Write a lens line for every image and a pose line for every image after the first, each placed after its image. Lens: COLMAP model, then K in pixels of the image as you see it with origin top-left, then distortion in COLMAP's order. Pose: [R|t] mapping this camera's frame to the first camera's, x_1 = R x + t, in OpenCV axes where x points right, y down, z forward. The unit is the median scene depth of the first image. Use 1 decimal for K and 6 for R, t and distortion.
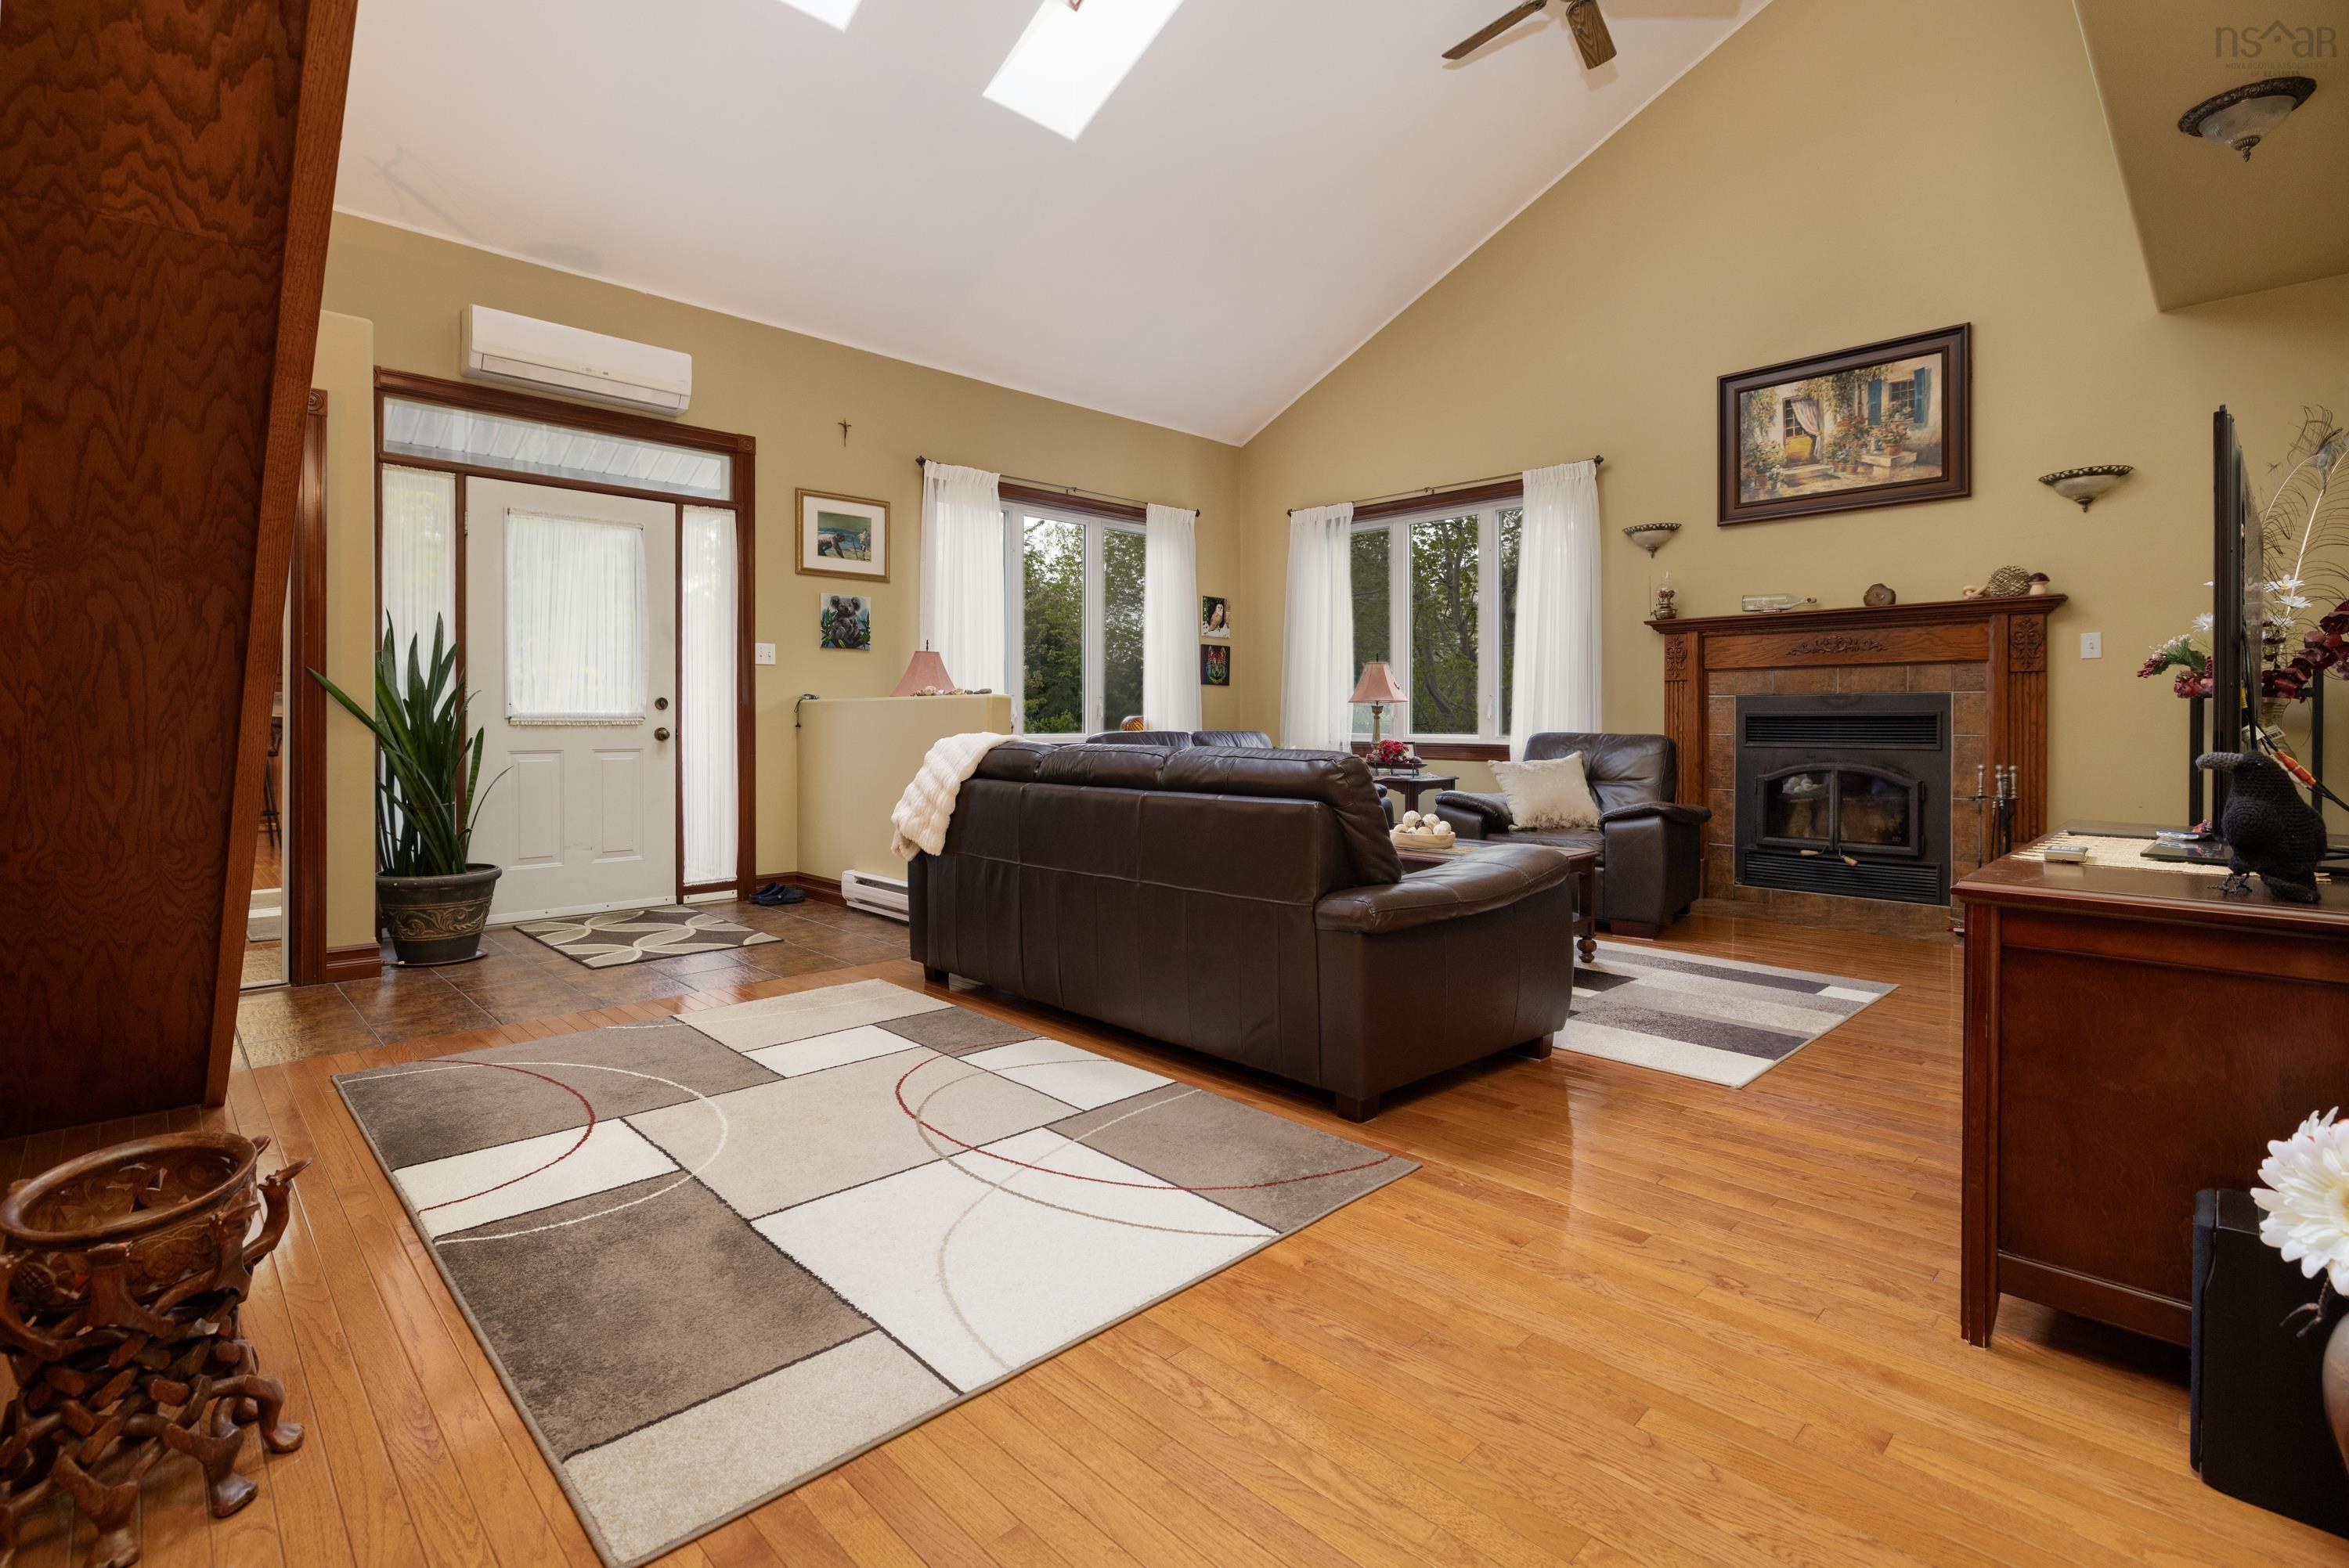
lens RADIAL K [[1085.7, 0, 1174.3], [0, 1085.7, 724.8], [0, 0, 1]] dist [-0.002544, 0.000184]
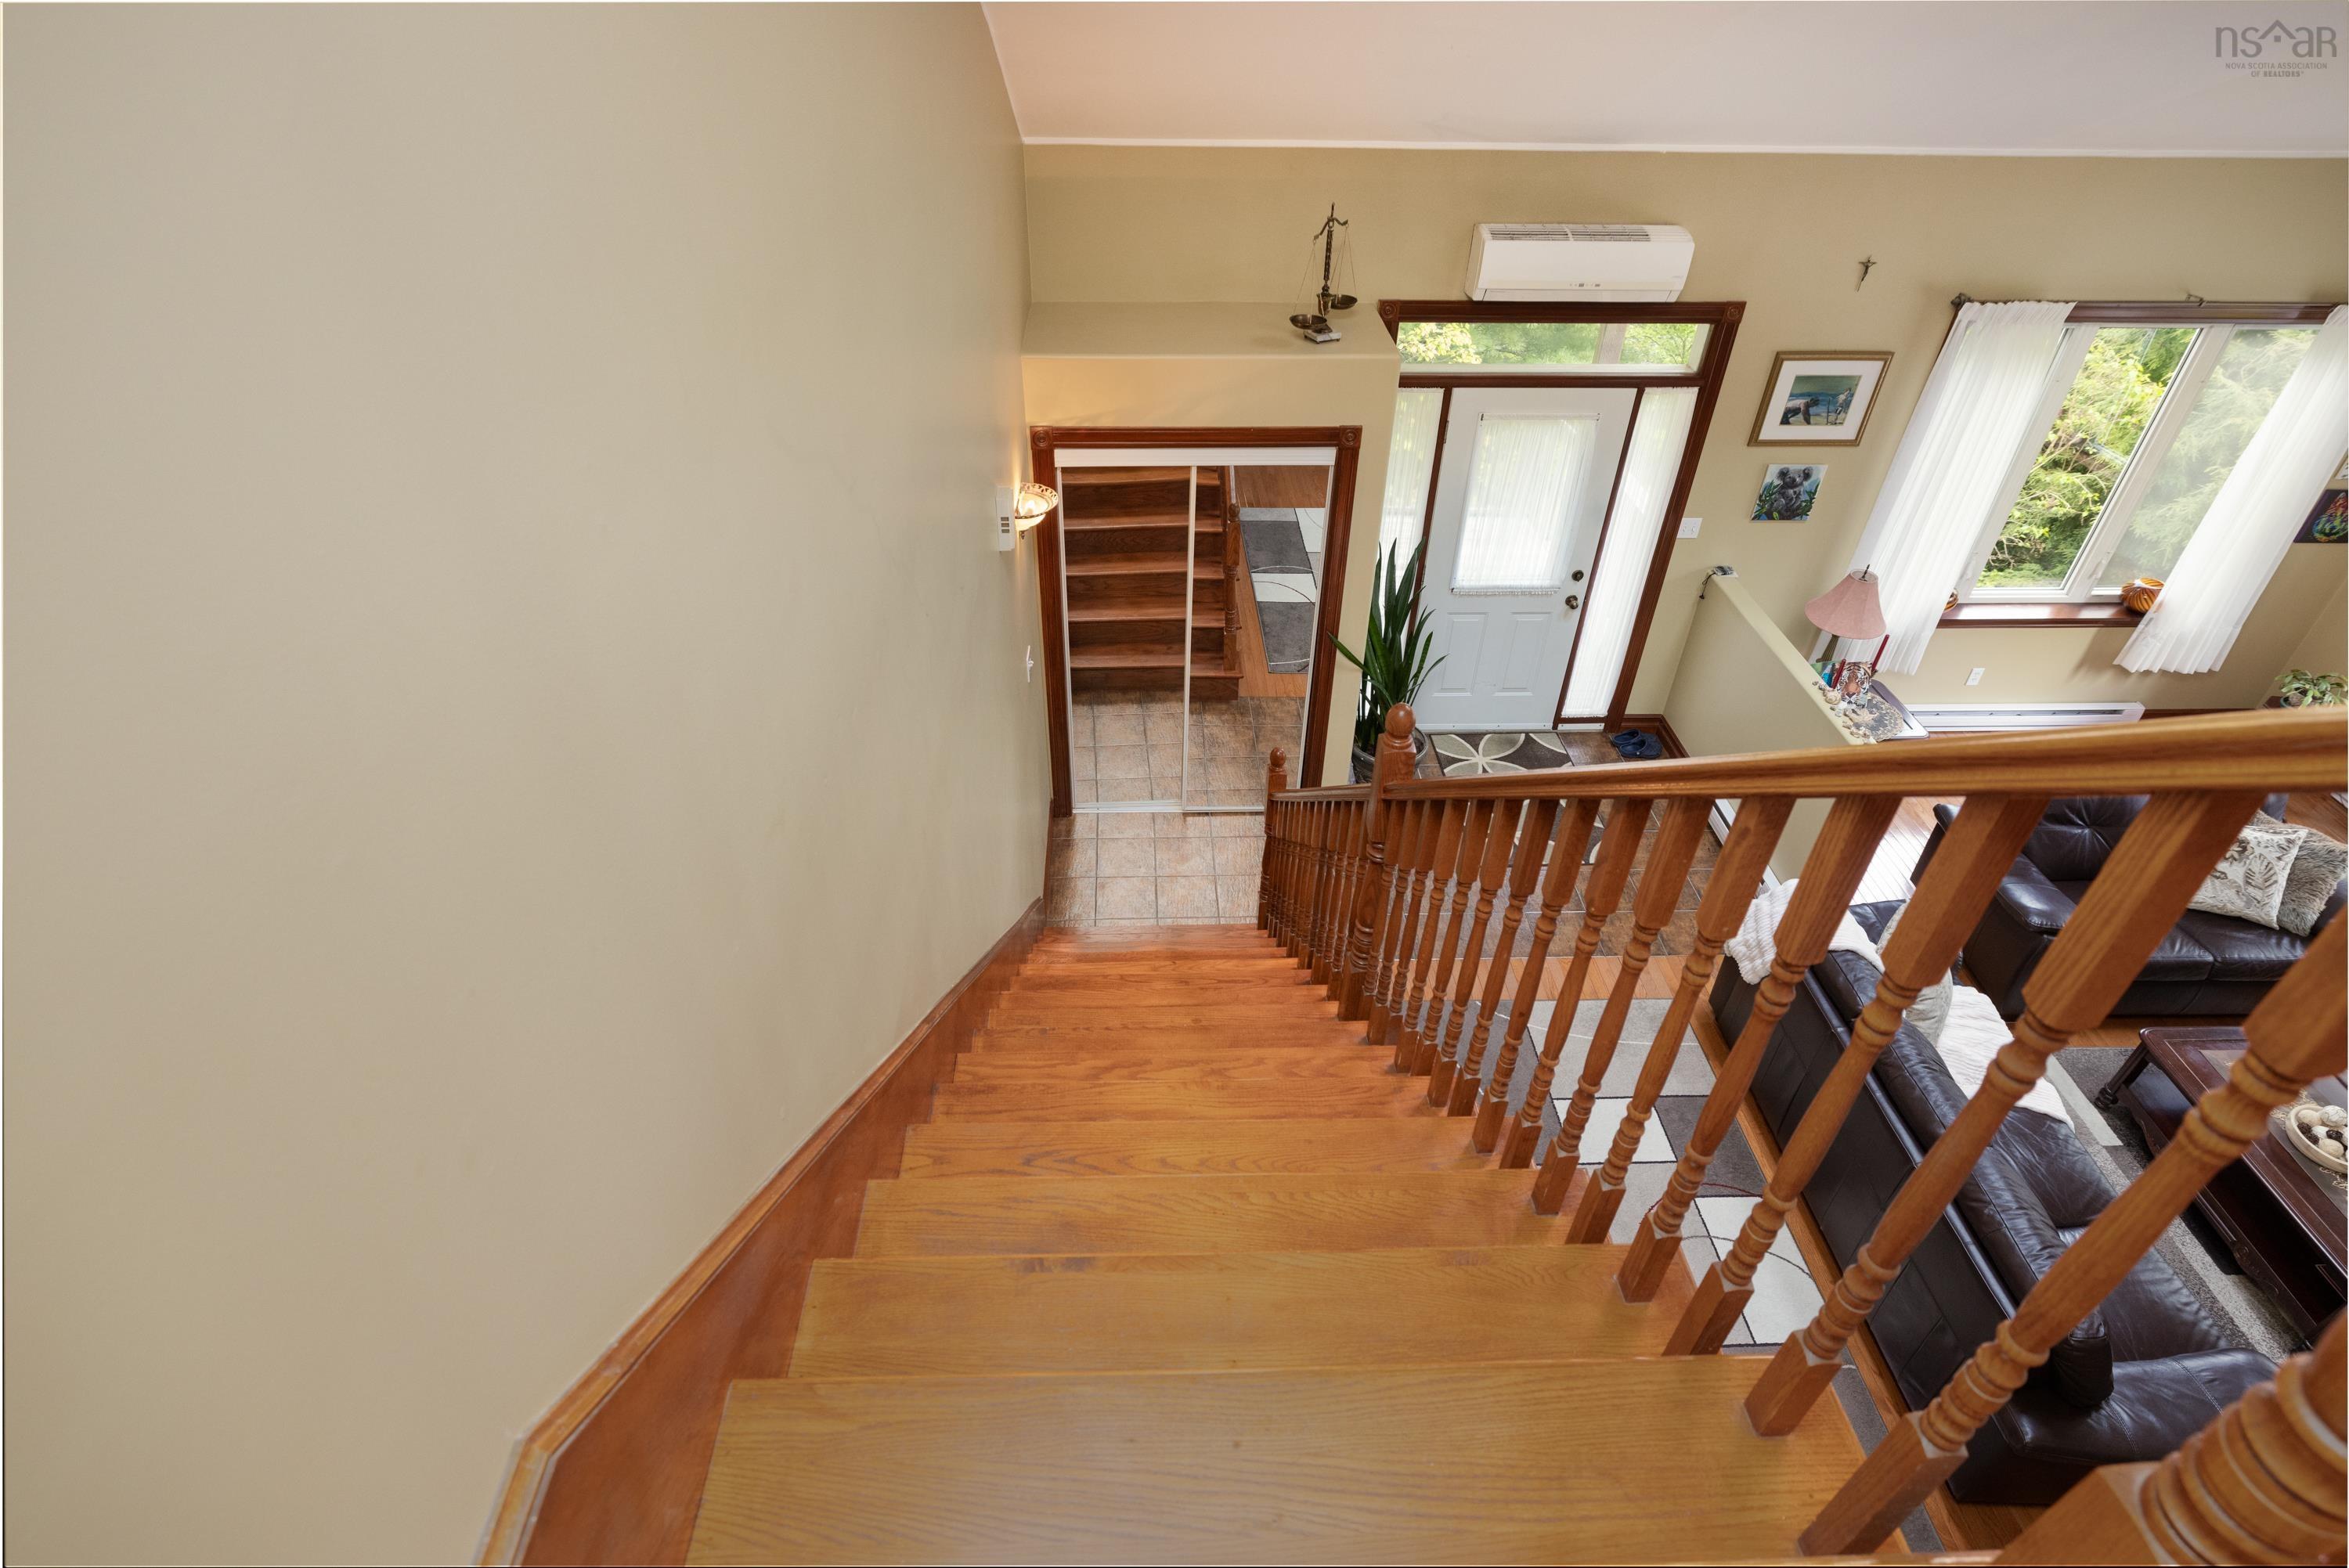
lens RADIAL K [[1191.9, 0, 1180.6], [0, 1191.9, 769.9], [0, 0, 1]] dist [-0.002244, -0.000500]
pose [[0.741312, 0.417583, -0.525435, -0.063543], [-0.019866, 0.796183, 0.604729, -0.546551], [0.670867, -0.437855, 0.598516, -0.045899]]
